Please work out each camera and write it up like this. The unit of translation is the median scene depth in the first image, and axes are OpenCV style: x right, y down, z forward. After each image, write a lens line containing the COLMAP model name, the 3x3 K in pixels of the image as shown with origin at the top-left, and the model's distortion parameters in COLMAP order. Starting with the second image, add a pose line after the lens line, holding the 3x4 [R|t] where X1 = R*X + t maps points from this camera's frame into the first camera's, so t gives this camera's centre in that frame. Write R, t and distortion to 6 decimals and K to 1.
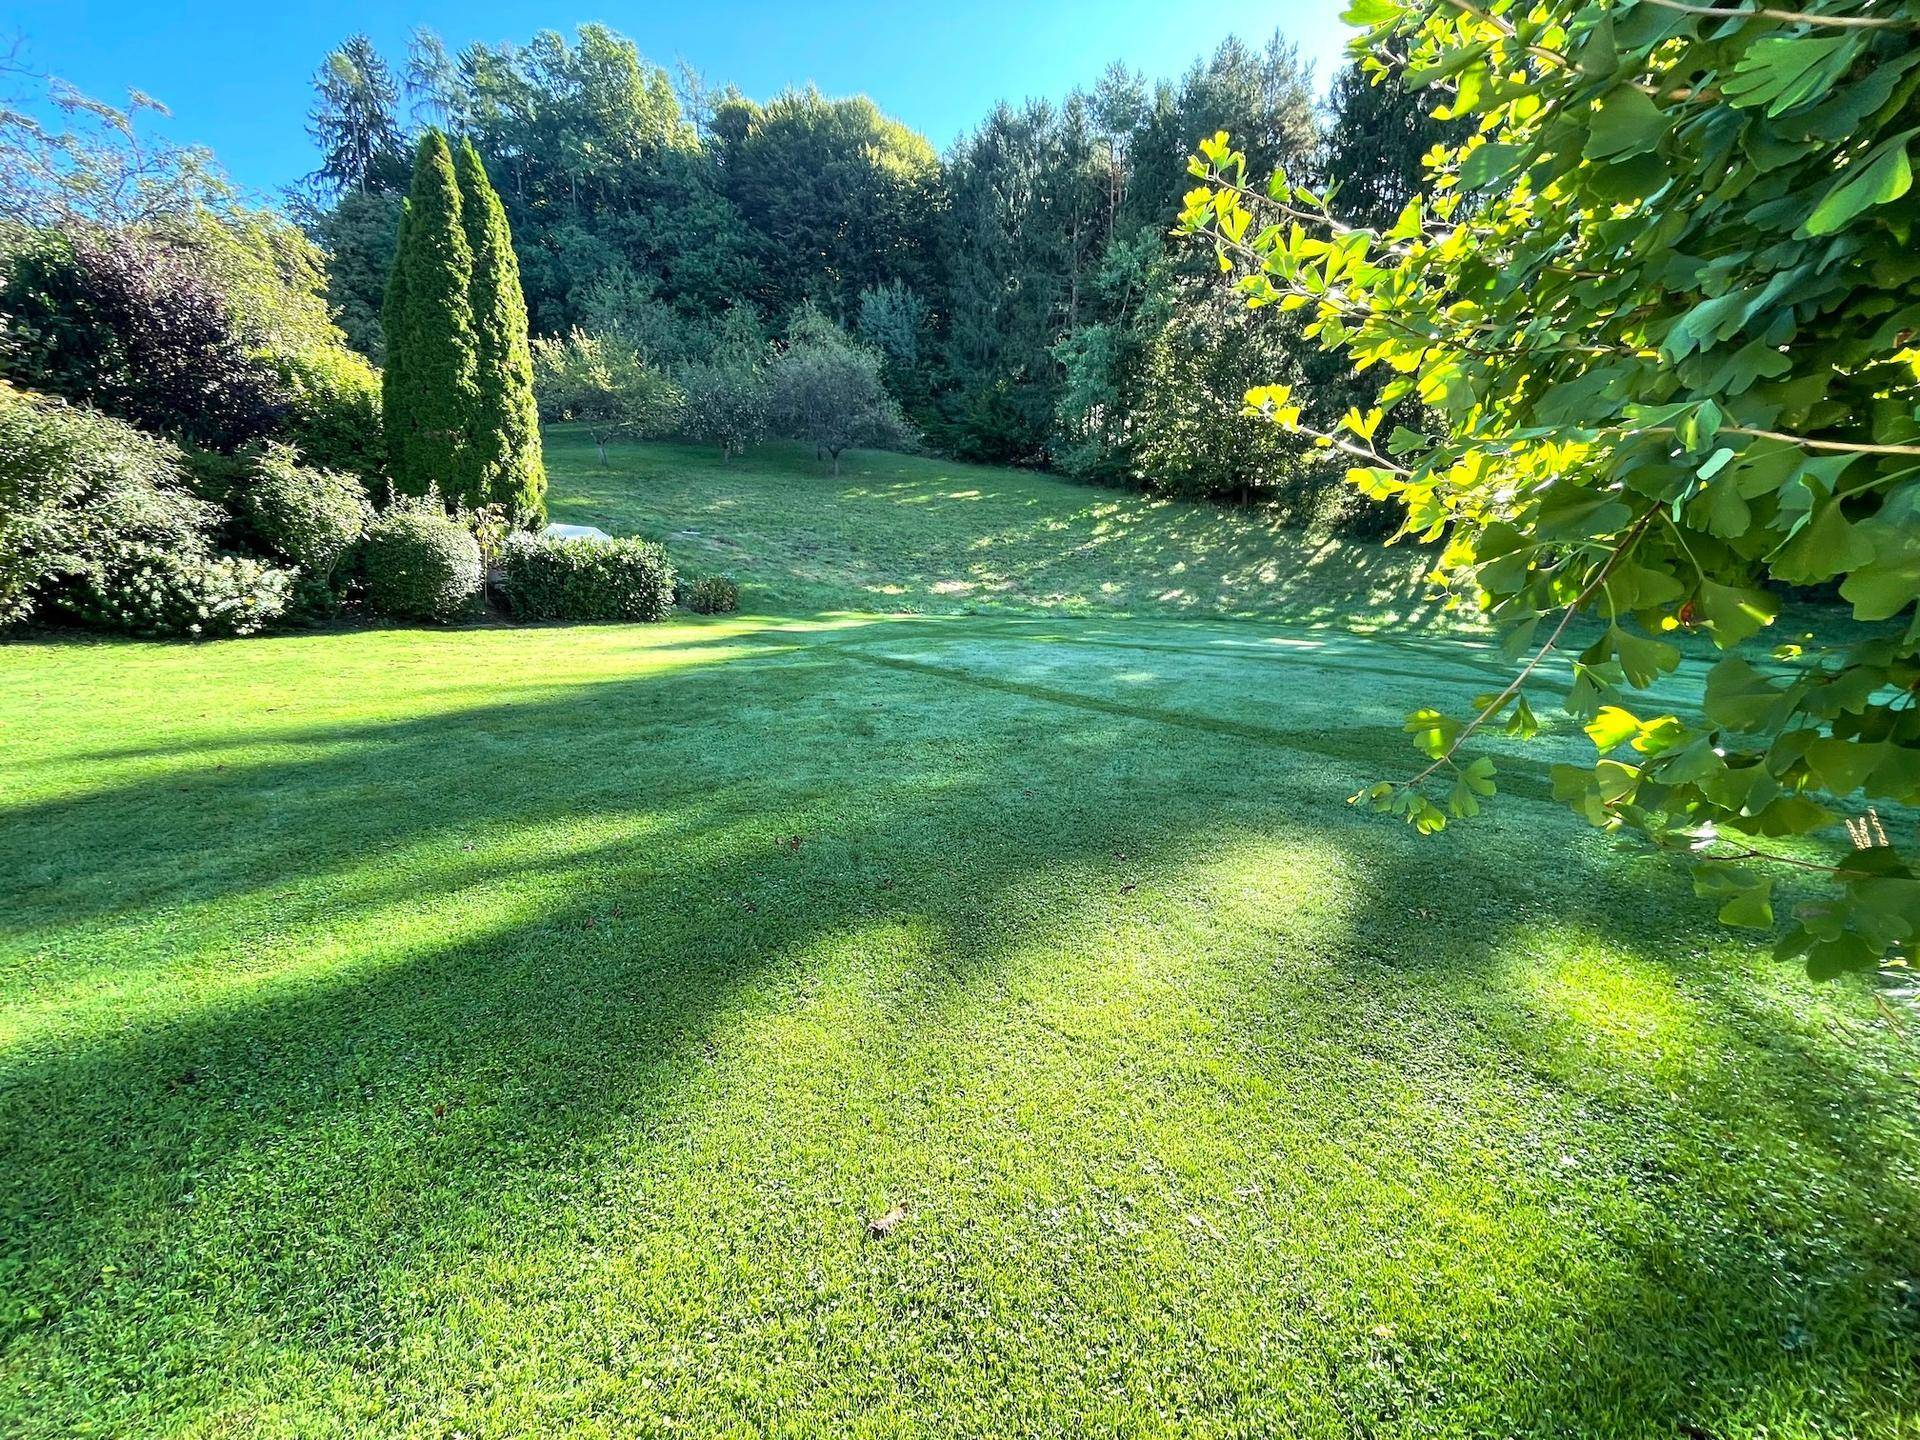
lens RADIAL K [[771.7, 0, 948.9], [0, 771.7, 725.0], [0, 0, 1]] dist [-0.000494, 0.000167]
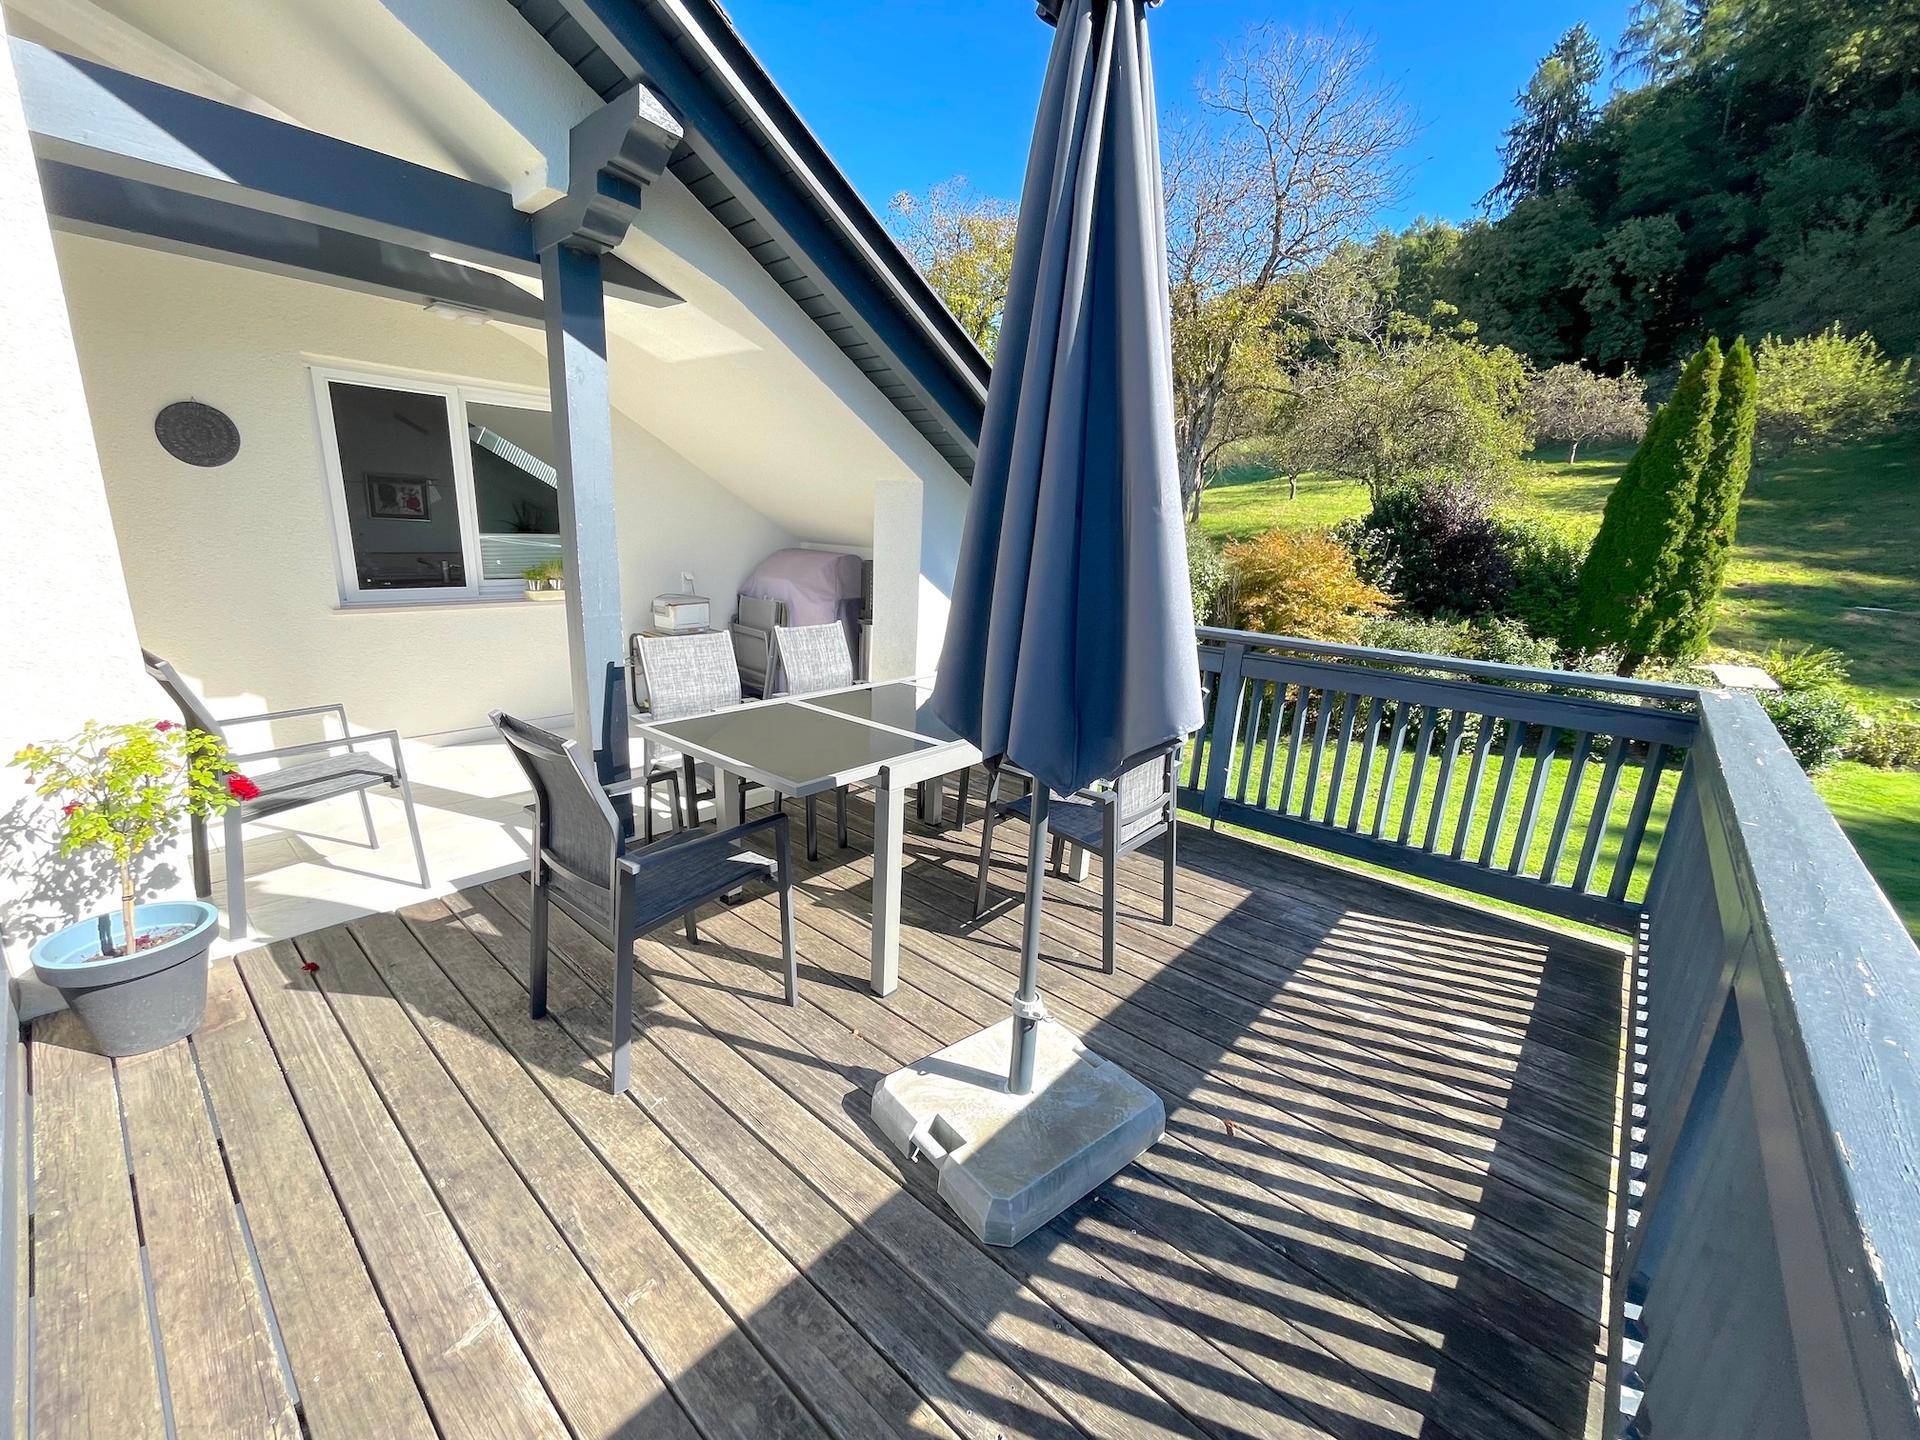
lens RADIAL K [[774.5, 0, 952.5], [0, 774.5, 727.6], [0, 0, 1]] dist [-0.008253, -0.000070]
pose [[0.409058, 0.241637, -0.879933, 0.032091], [-0.177452, 0.966957, 0.183042, -0.208721], [0.895088, 0.081271, 0.438421, -0.496630]]
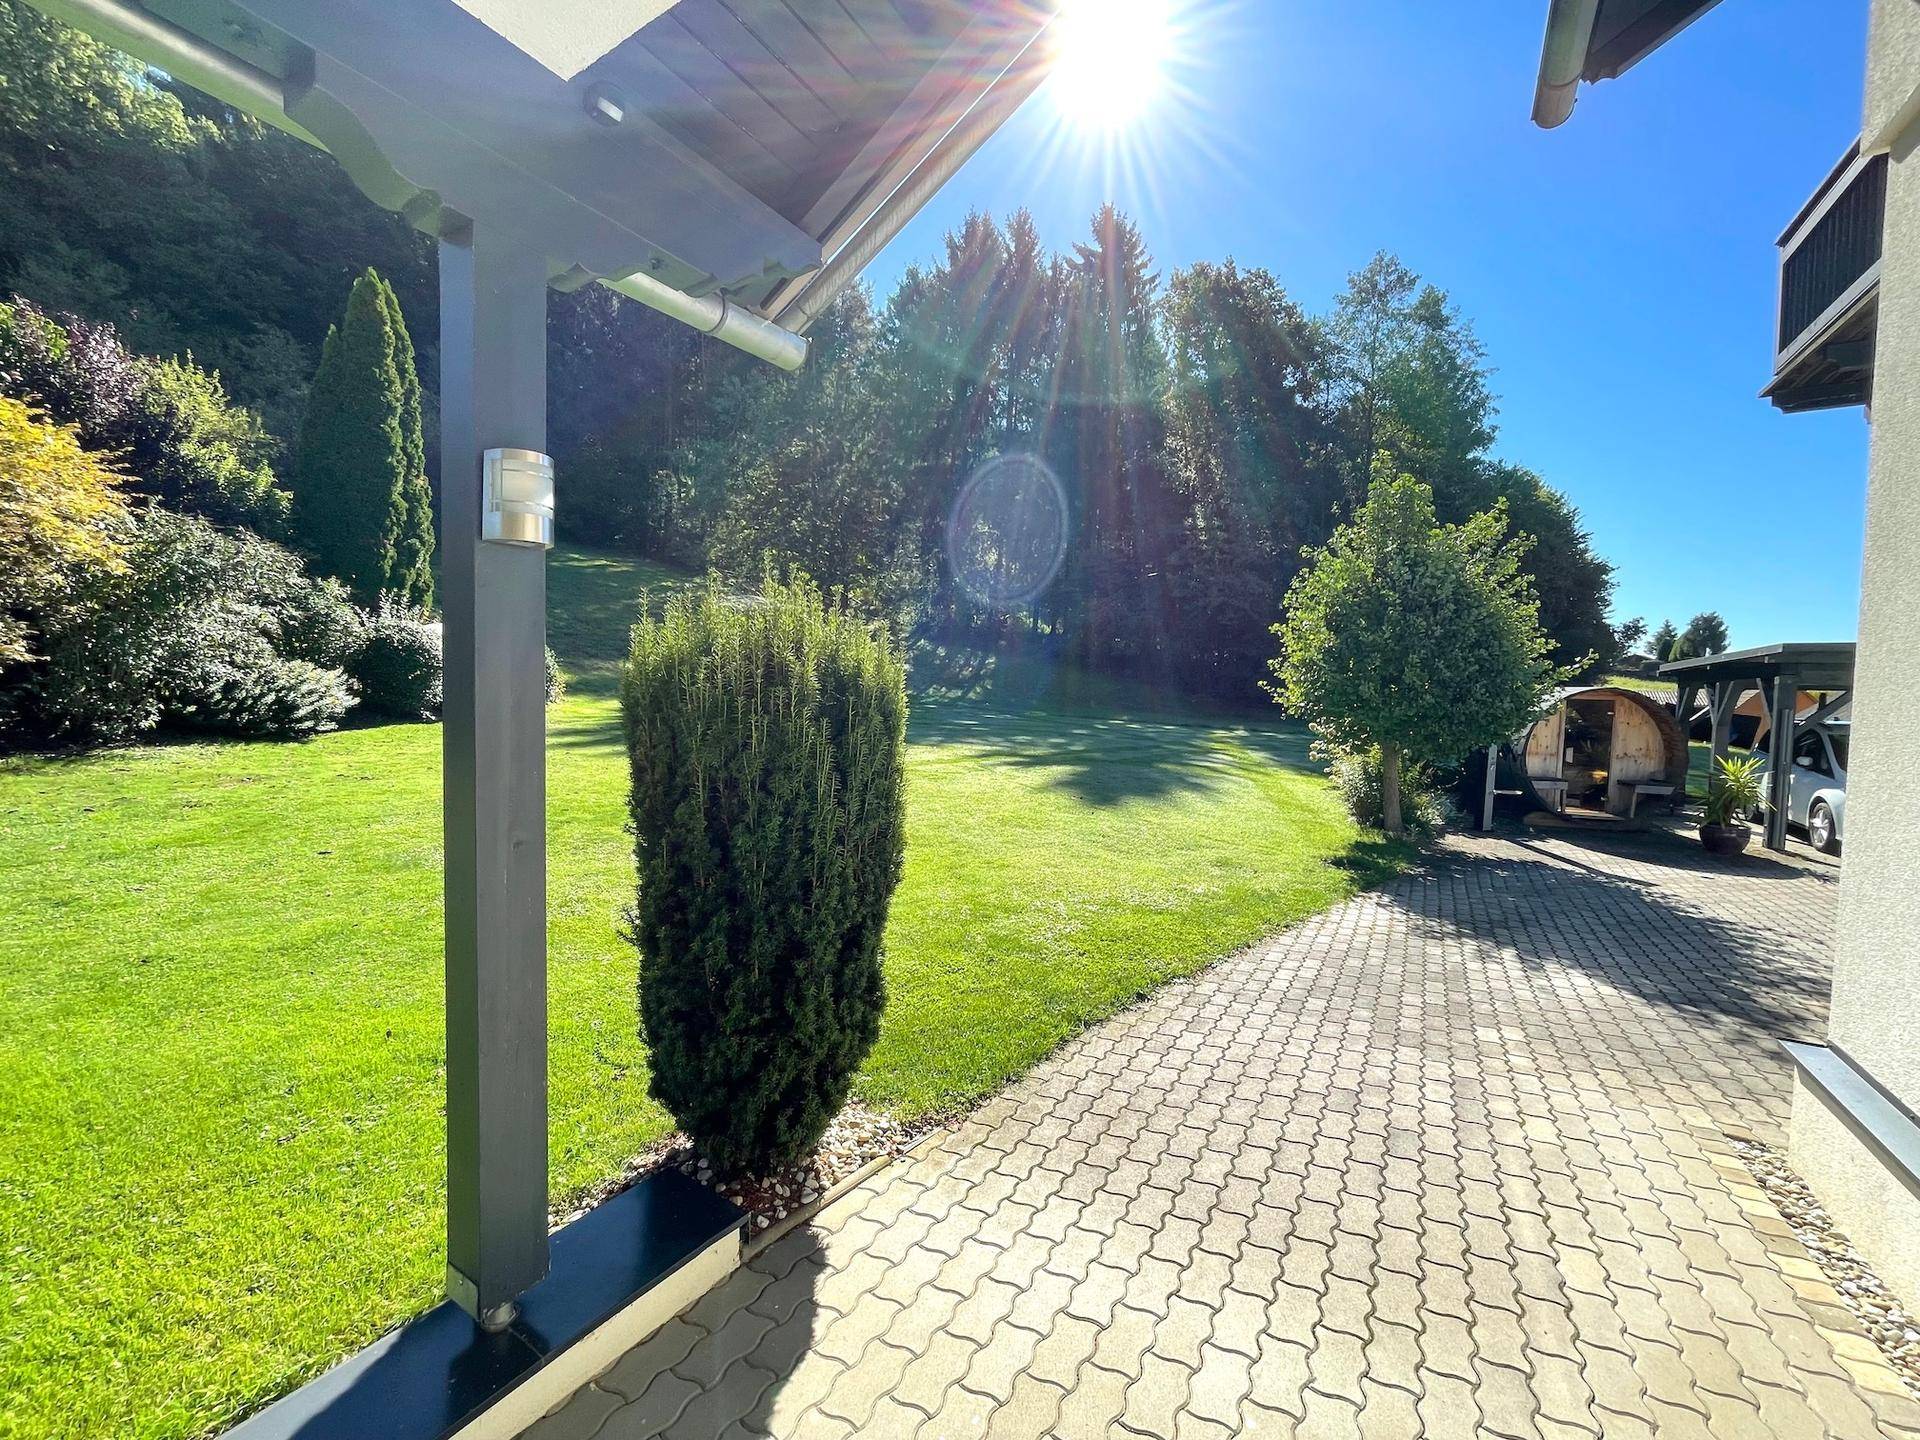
lens RADIAL K [[774.5, 0, 952.5], [0, 774.5, 727.6], [0, 0, 1]] dist [-0.008253, -0.000070]
pose [[0.825109, -0.024360, 0.564448, -0.608057], [0.075593, 0.994847, -0.067566, 0.015627], [-0.559894, 0.098418, 0.822699, -0.317379]]
